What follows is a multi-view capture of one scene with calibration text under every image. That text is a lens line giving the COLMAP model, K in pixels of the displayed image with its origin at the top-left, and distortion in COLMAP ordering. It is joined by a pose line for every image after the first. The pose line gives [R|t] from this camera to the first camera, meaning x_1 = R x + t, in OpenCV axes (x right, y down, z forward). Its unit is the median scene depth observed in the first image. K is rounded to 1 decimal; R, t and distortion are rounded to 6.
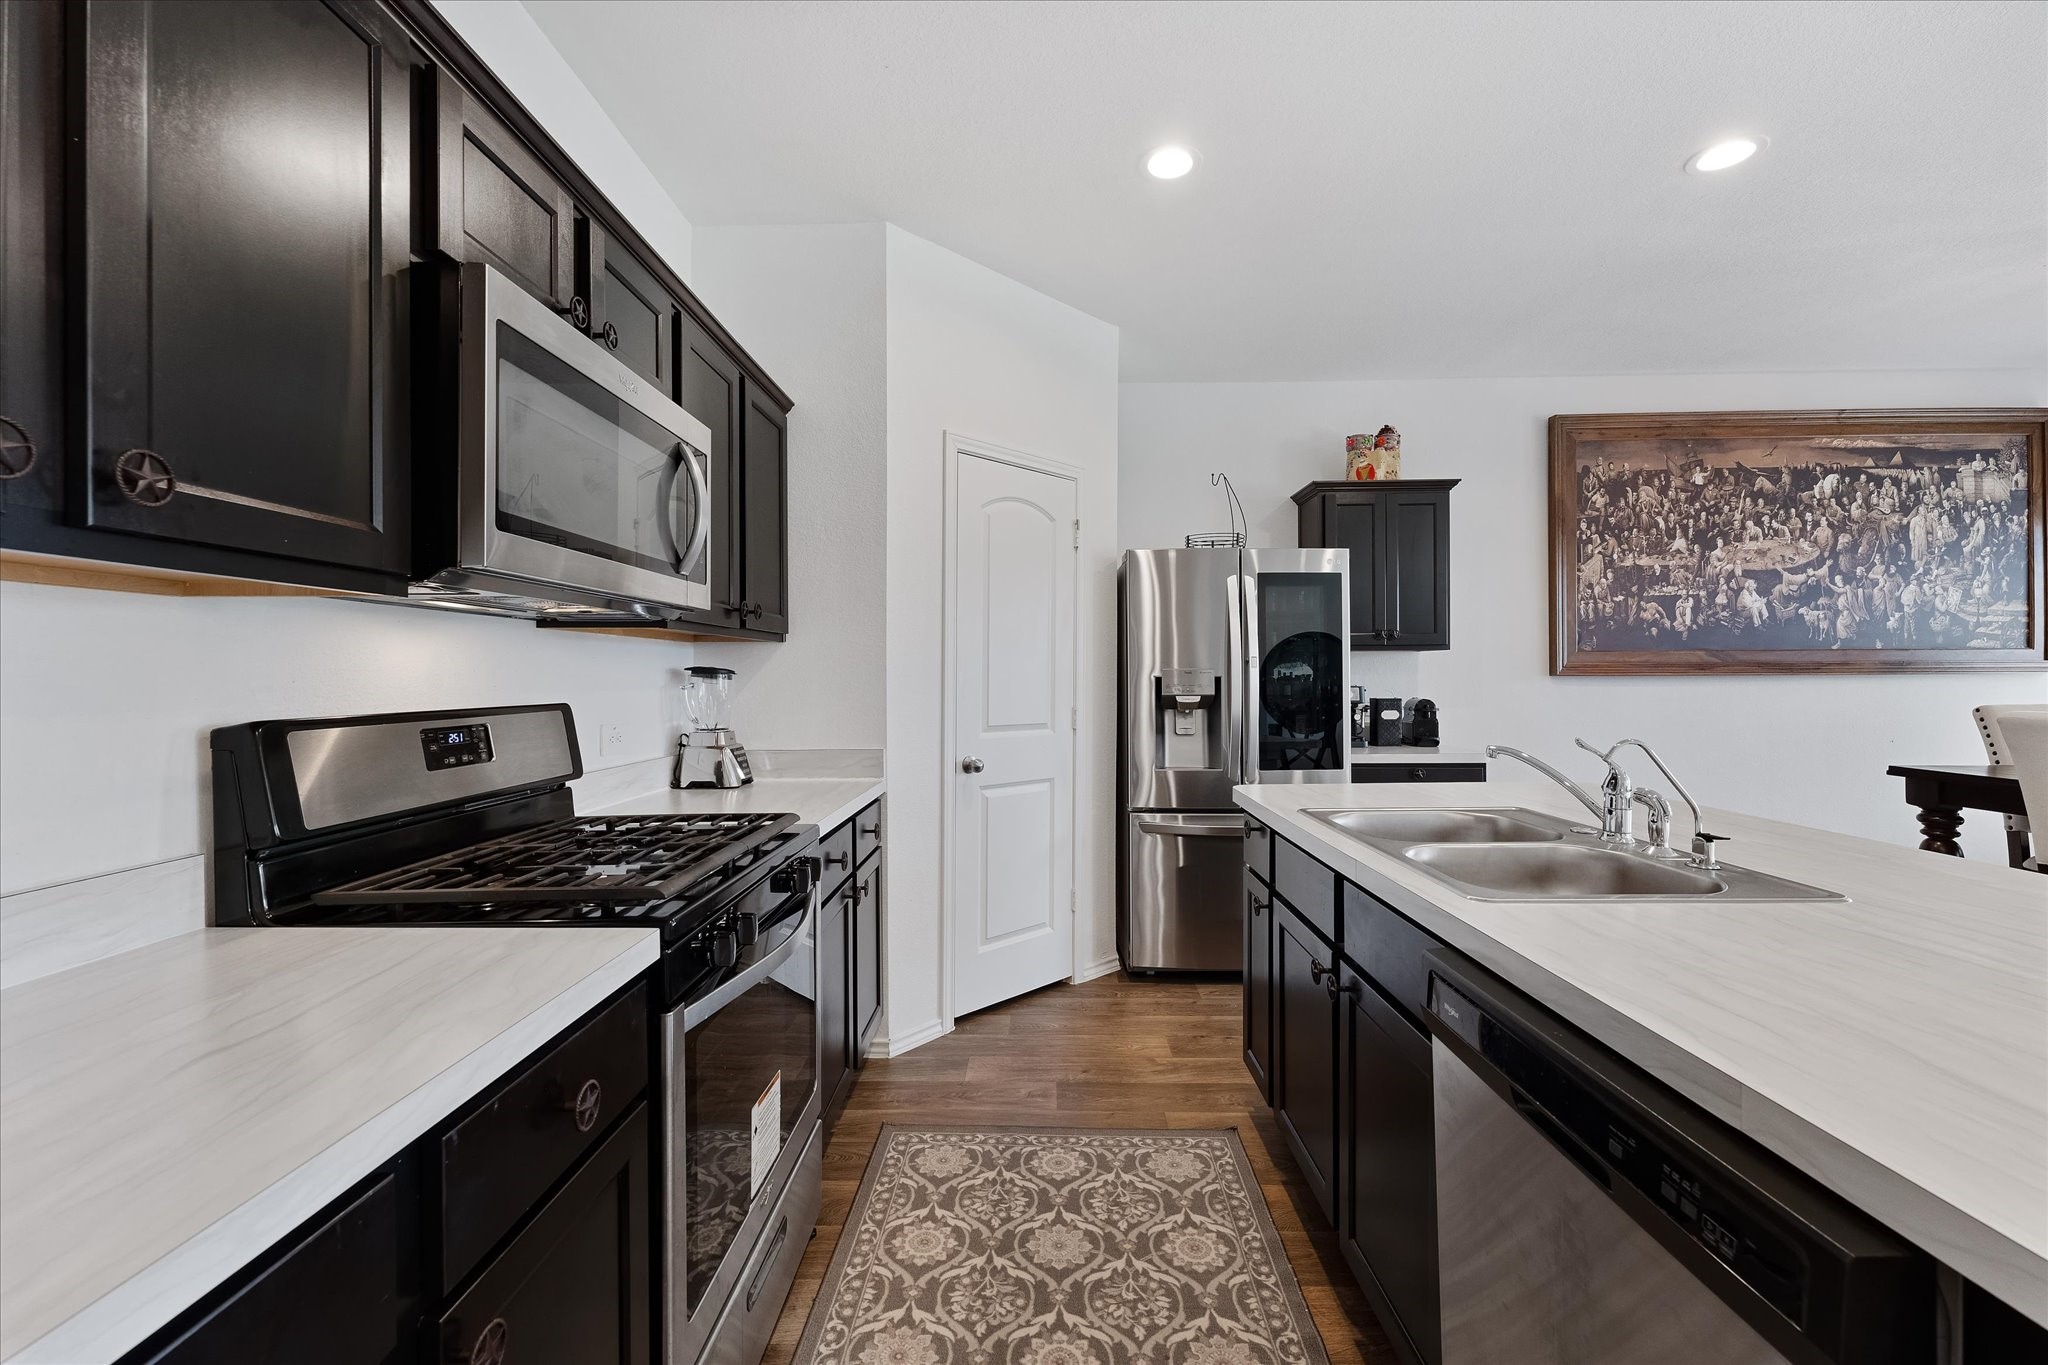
lens RADIAL K [[817.3, 0, 1016.4], [0, 817.3, 674.0], [0, 0, 1]] dist [0.000015, 0.000032]
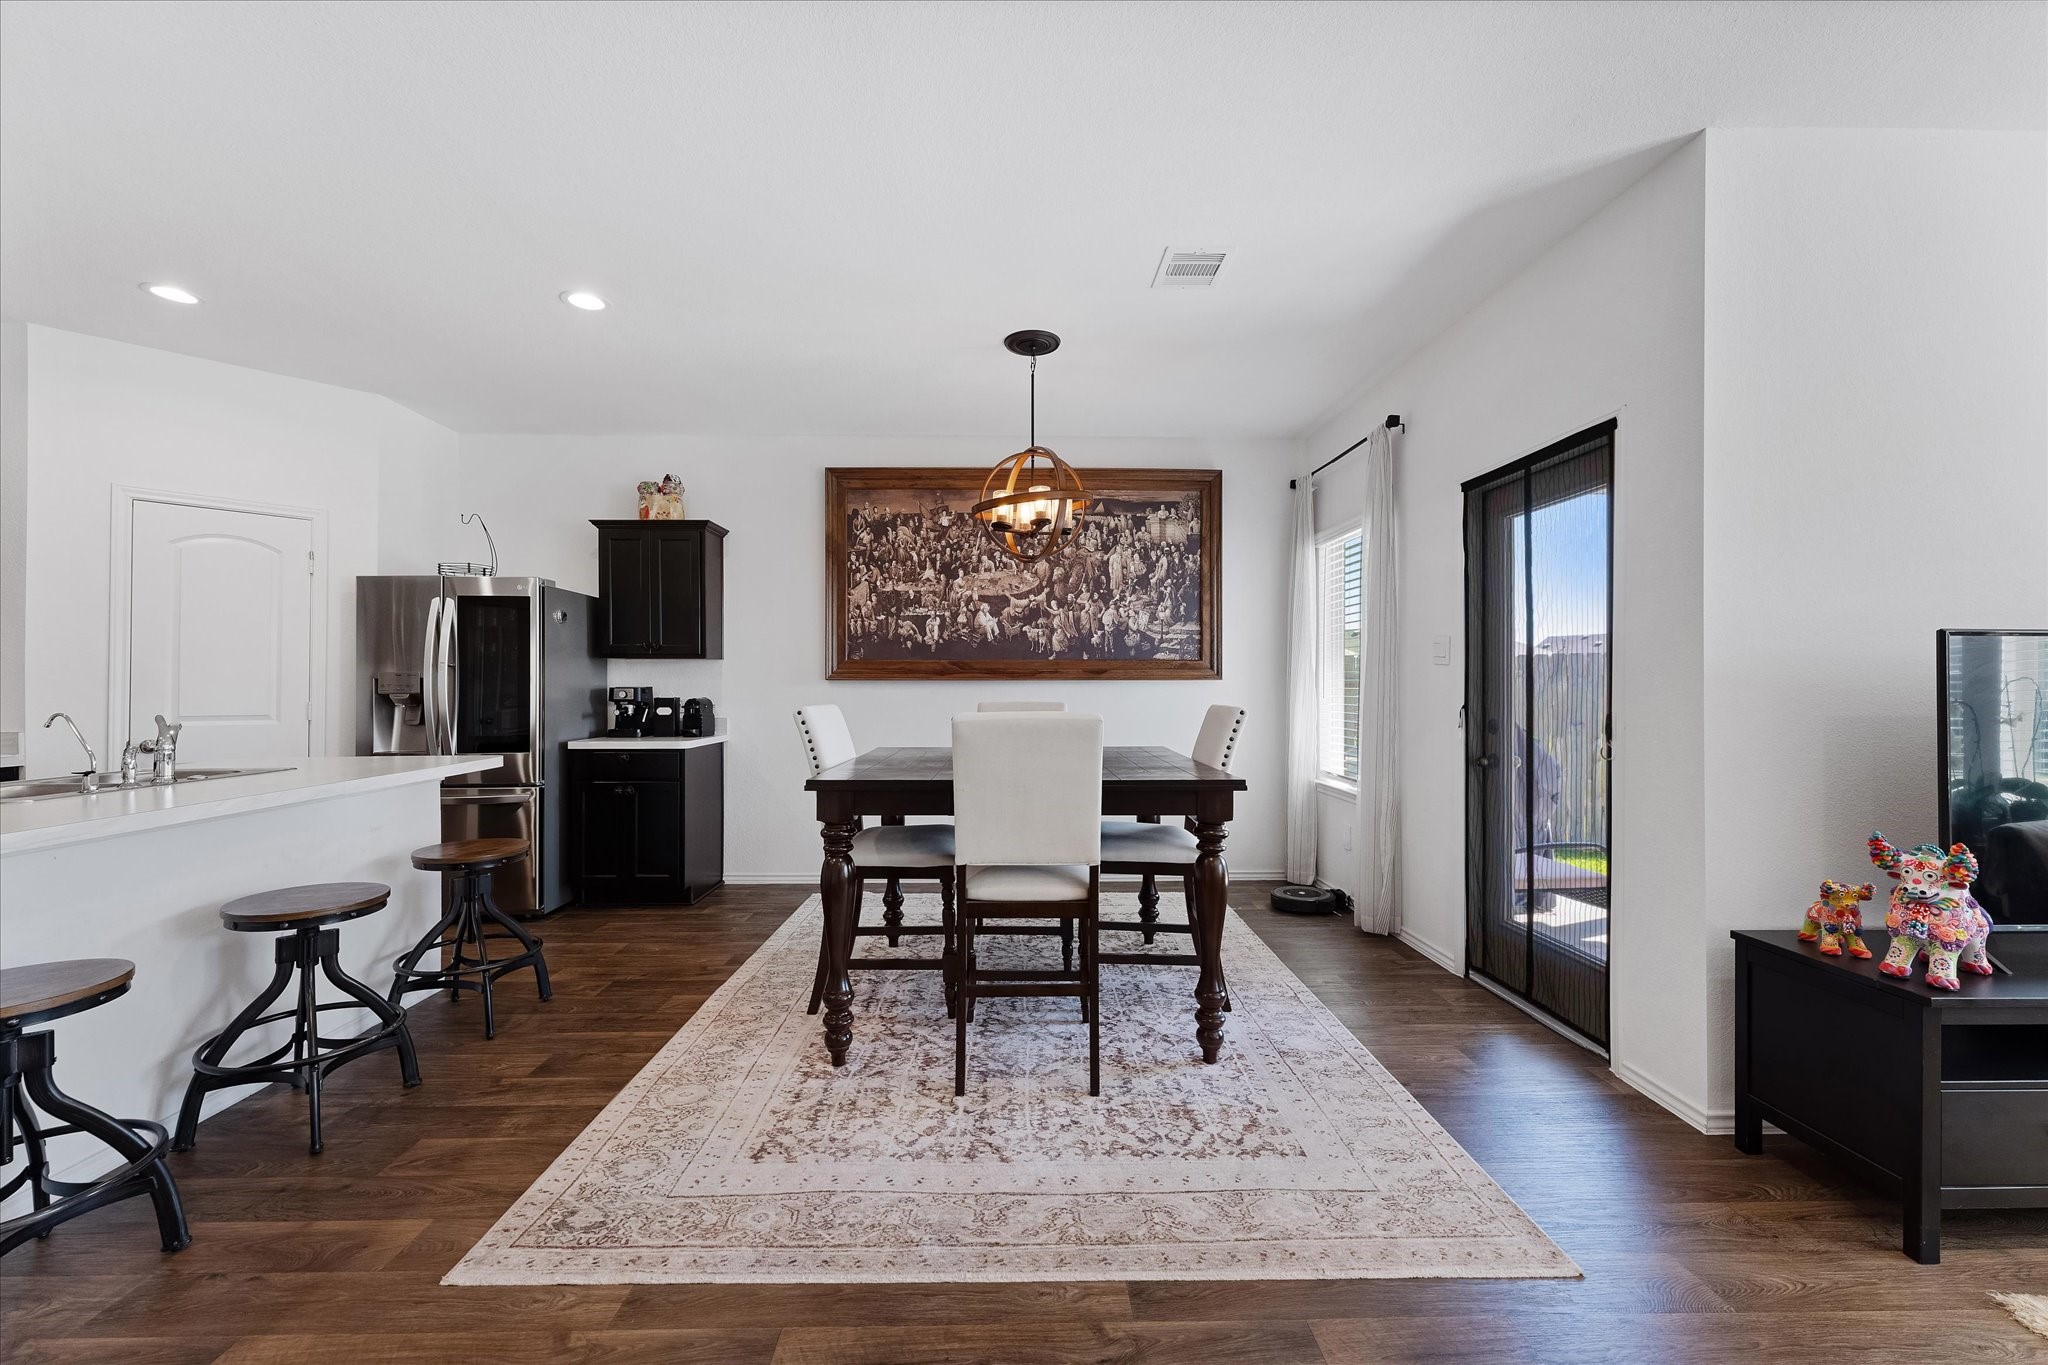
lens RADIAL K [[817.3, 0, 1021.3], [0, 817.3, 683.4], [0, 0, 1]] dist [0.000015, 0.000032]
pose [[0.998439, 0.004048, 0.055715, 0.888007], [-0.004179, 0.999989, 0.002236, 0.003192], [-0.055705, -0.002465, 0.998444, -0.243410]]
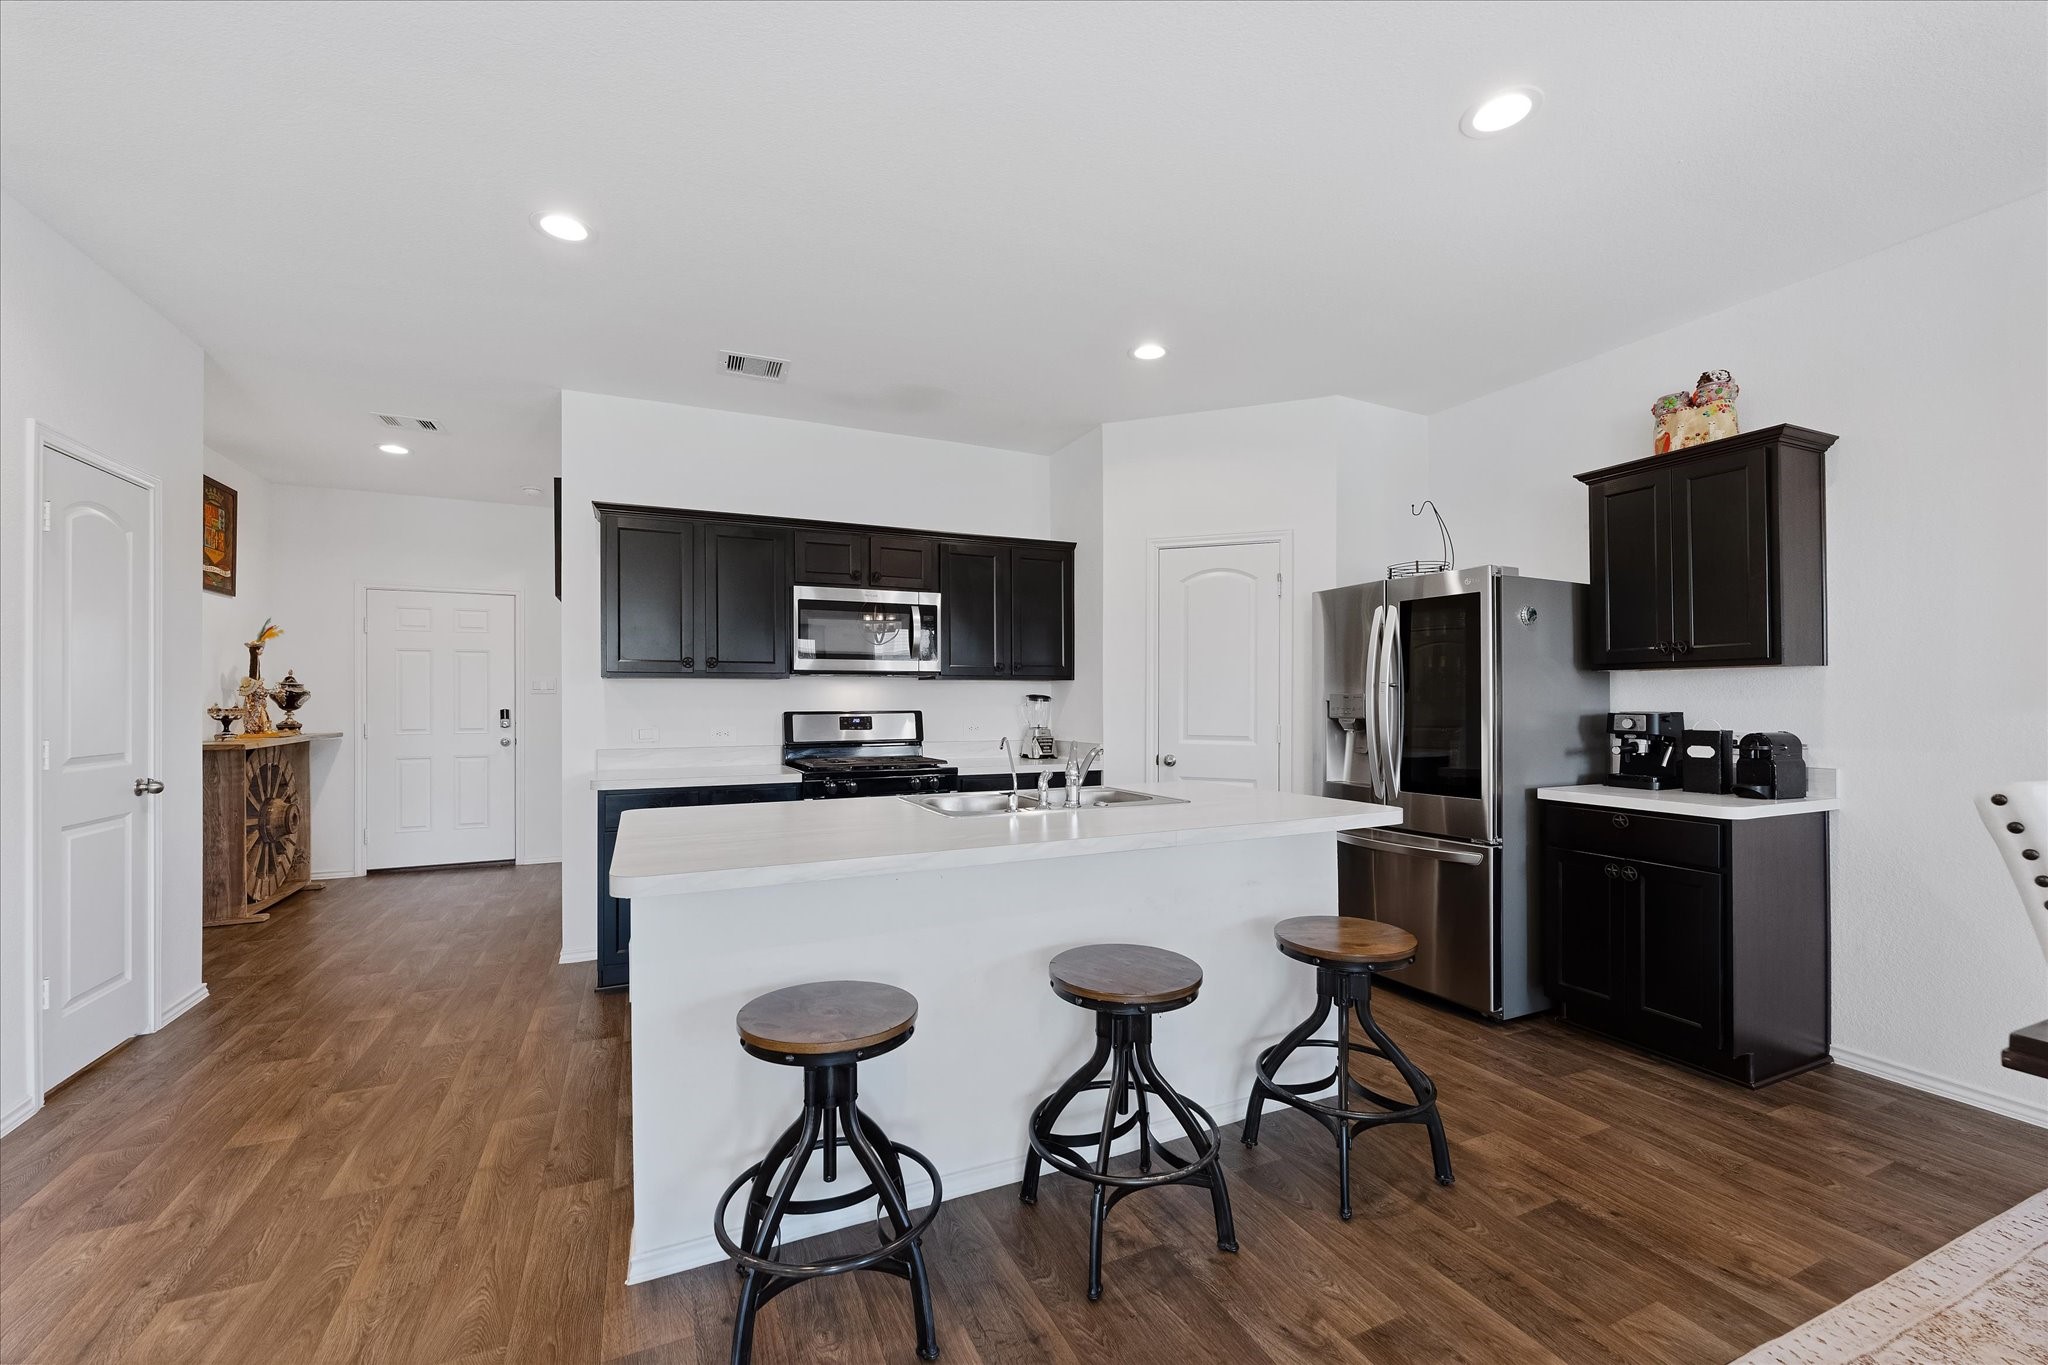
lens RADIAL K [[817.3, 0, 1026.8], [0, 817.3, 696.0], [0, 0, 1]] dist [0.000015, 0.000032]
pose [[0.444996, -0.002554, -0.895529, 0.828906], [0.001924, 0.999996, -0.001895, -0.001687], [0.895530, -0.000880, 0.445000, 0.090809]]
